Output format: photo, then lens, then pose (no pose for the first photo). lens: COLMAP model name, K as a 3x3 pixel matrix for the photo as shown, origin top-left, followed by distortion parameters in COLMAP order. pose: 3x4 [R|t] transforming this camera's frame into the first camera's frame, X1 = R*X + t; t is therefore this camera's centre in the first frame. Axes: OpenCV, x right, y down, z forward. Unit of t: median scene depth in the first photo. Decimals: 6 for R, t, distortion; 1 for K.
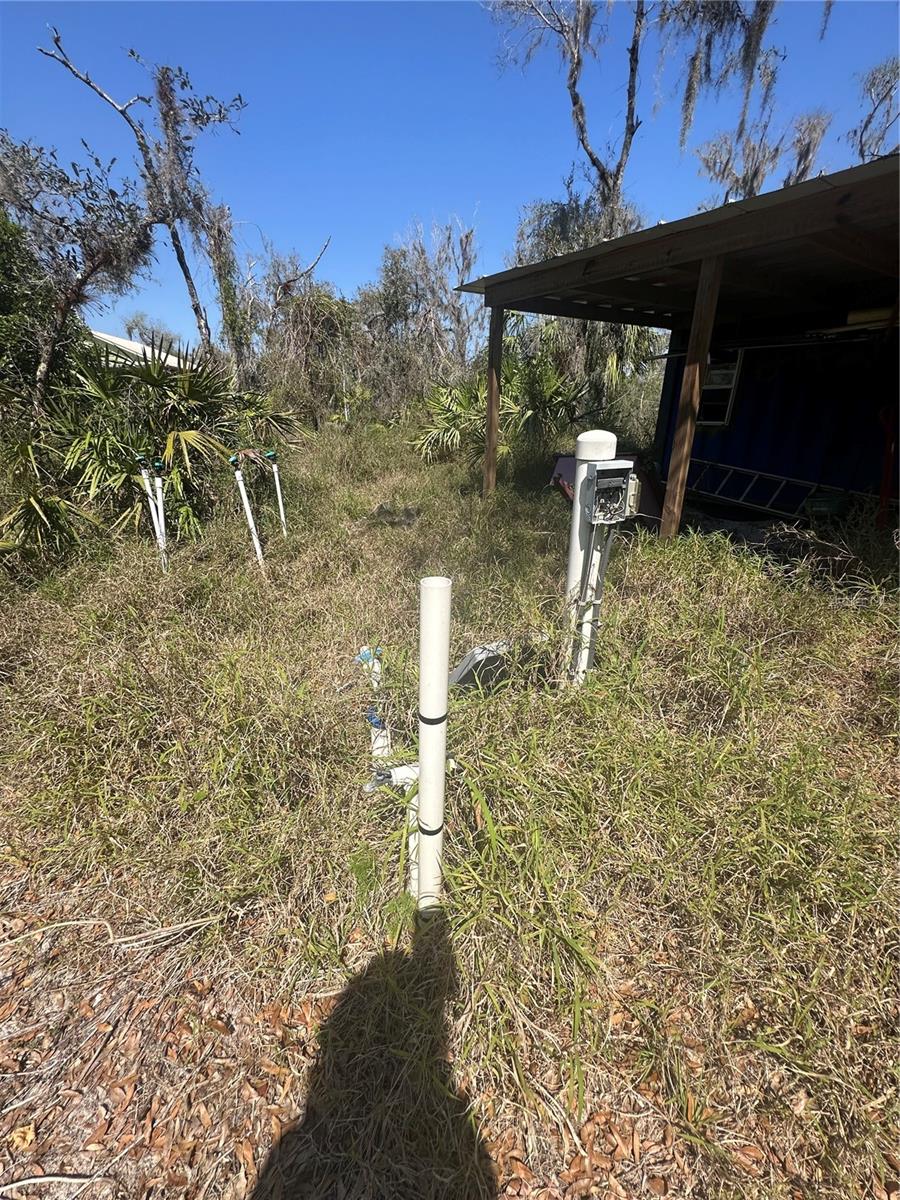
lens RADIAL K [[479.1, 0, 443.4], [0, 479.1, 605.4], [0, 0, 1]] dist [-0.006381, 0.001370]
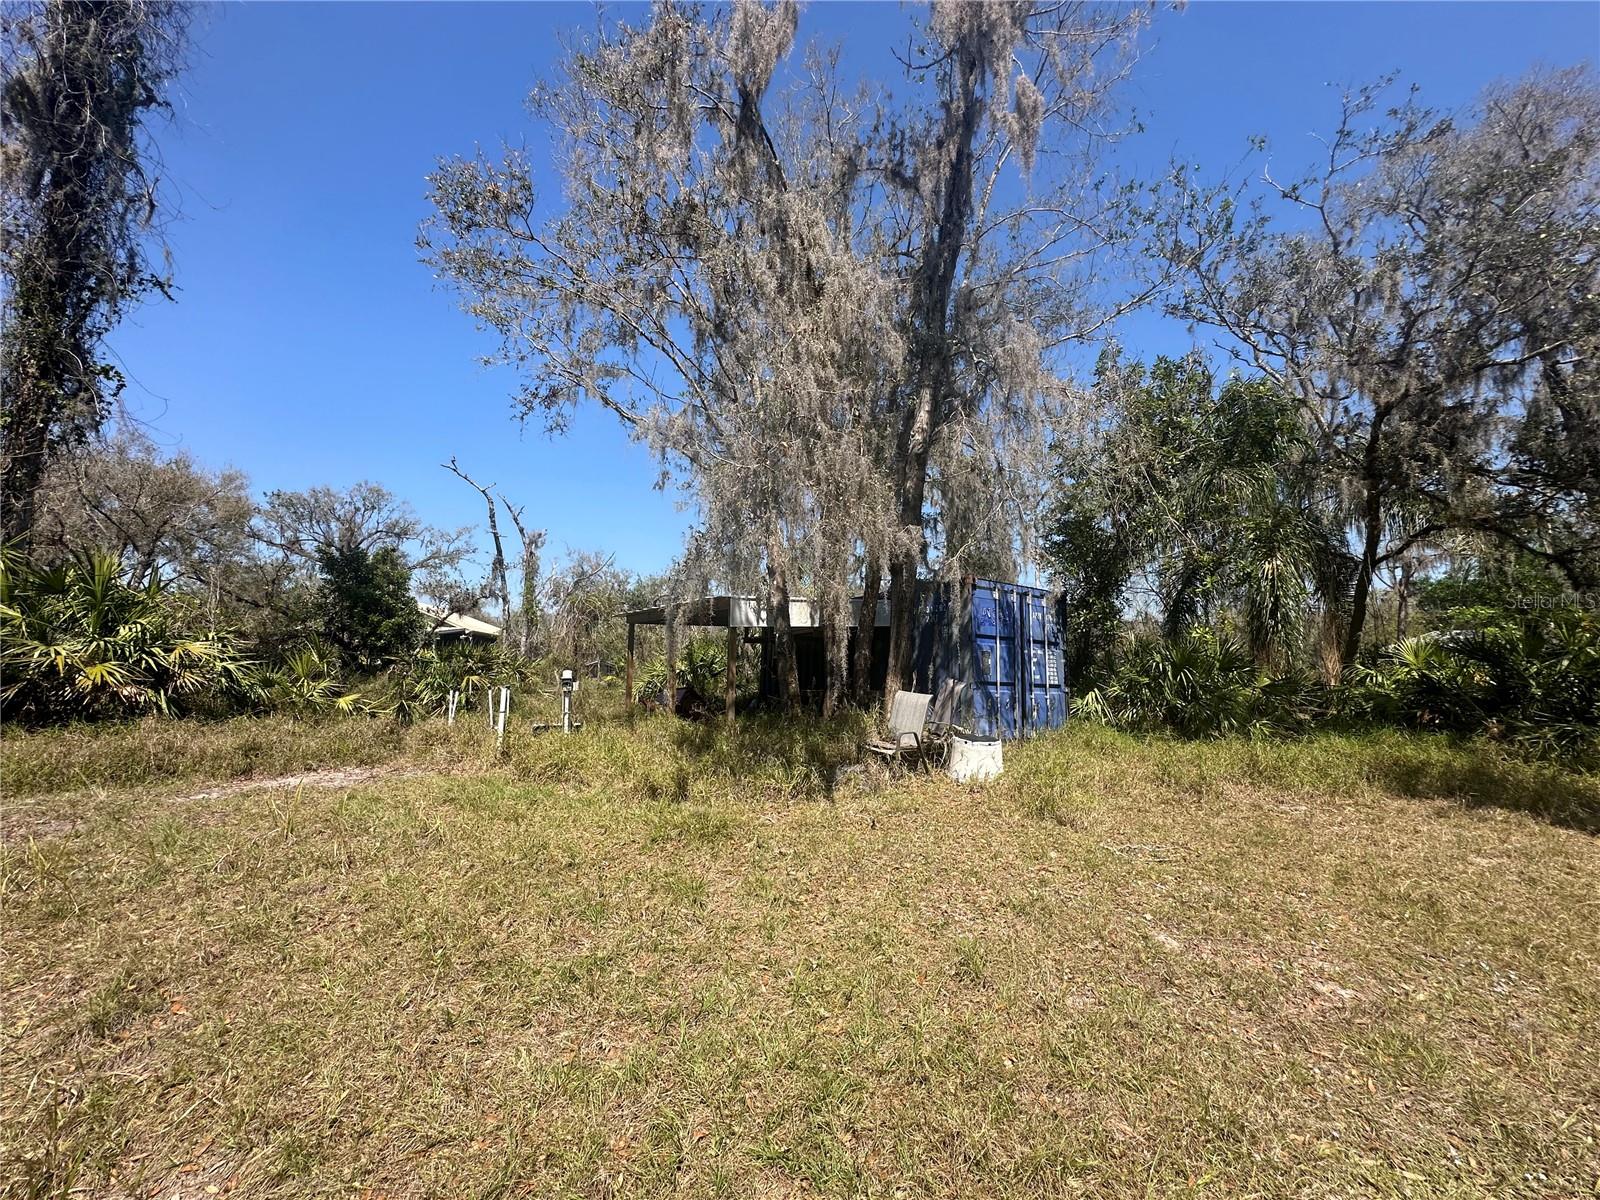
lens RADIAL K [[638.8, 0, 799.1], [0, 638.8, 605.4], [0, 0, 1]] dist [-0.006381, 0.001370]
pose [[0.999983, 0.005512, -0.001651, 0.577495], [-0.005633, 0.879365, -0.476115, 0.440755], [-0.001173, 0.476117, 0.879381, -1.041778]]
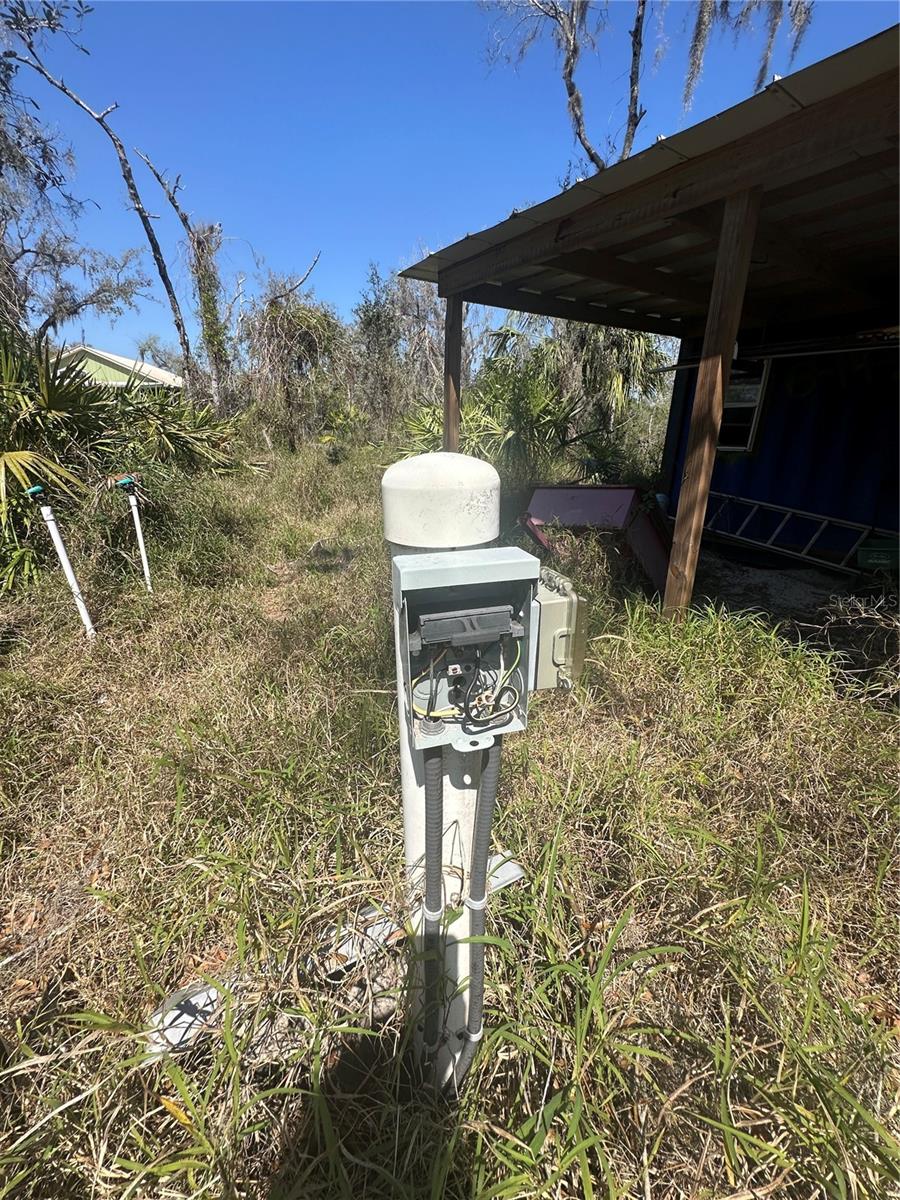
lens RADIAL K [[479.1, 0, 447.3], [0, 479.1, 602.8], [0, 0, 1]] dist [-0.006381, 0.001370]
pose [[0.999733, 0.017591, -0.014963, 0.082510], [-0.018301, 0.998646, -0.048701, -0.061567], [0.014086, 0.048962, 0.998701, 0.168465]]
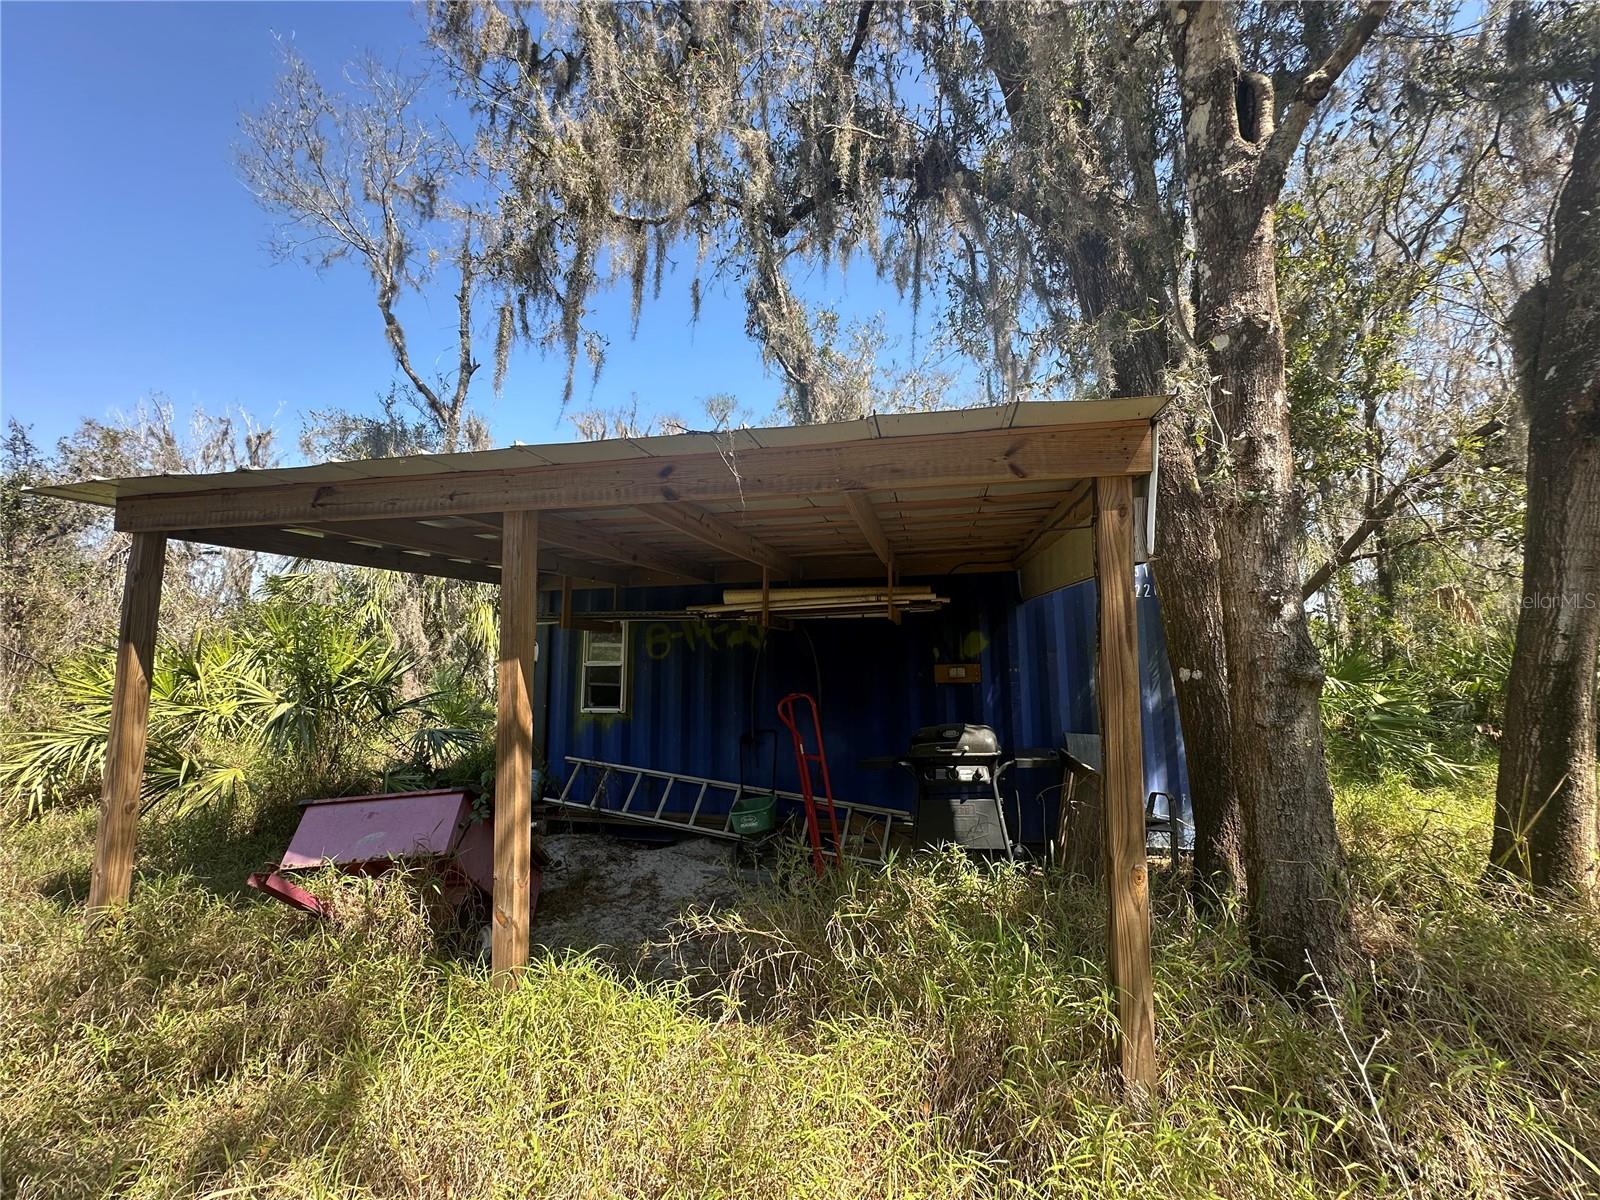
lens RADIAL K [[638.8, 0, 801.6], [0, 638.8, 601.4], [0, 0, 1]] dist [-0.006381, 0.001370]
pose [[0.747416, 0.058015, 0.661818, 0.127268], [0.256667, 0.893618, -0.368198, -0.090140], [-0.612773, 0.445064, 0.653014, 0.111097]]
